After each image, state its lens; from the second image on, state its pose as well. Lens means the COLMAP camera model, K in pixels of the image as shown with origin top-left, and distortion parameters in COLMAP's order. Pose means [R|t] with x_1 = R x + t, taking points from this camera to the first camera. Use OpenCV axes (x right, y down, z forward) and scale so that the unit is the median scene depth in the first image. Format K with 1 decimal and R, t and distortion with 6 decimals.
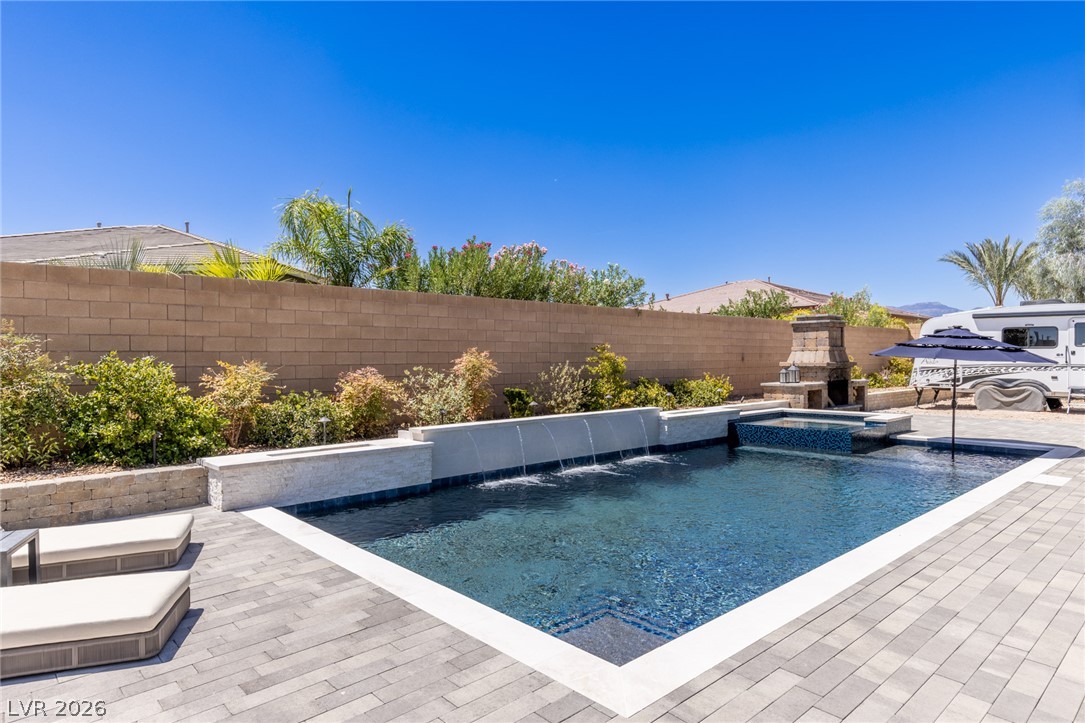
lens RADIAL K [[657.2, 0, 542.5], [0, 657.2, 361.5], [0, 0, 1]] dist [0.017871, 0.001122]
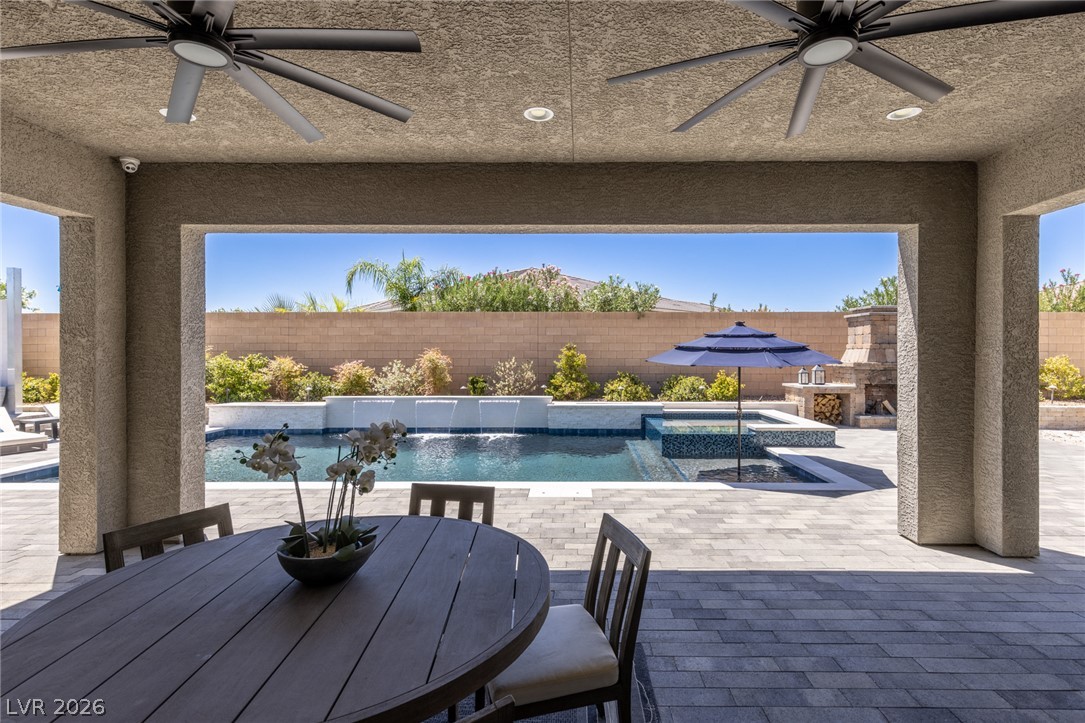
lens RADIAL K [[504.8, 0, 542.5], [0, 504.8, 361.5], [0, 0, 1]] dist [0.001101, 0.000064]
pose [[0.708442, 0.021710, -0.705435, 0.555668], [-0.007625, 0.999704, 0.023109, -0.011061], [0.705728, -0.010992, 0.708398, 0.224819]]
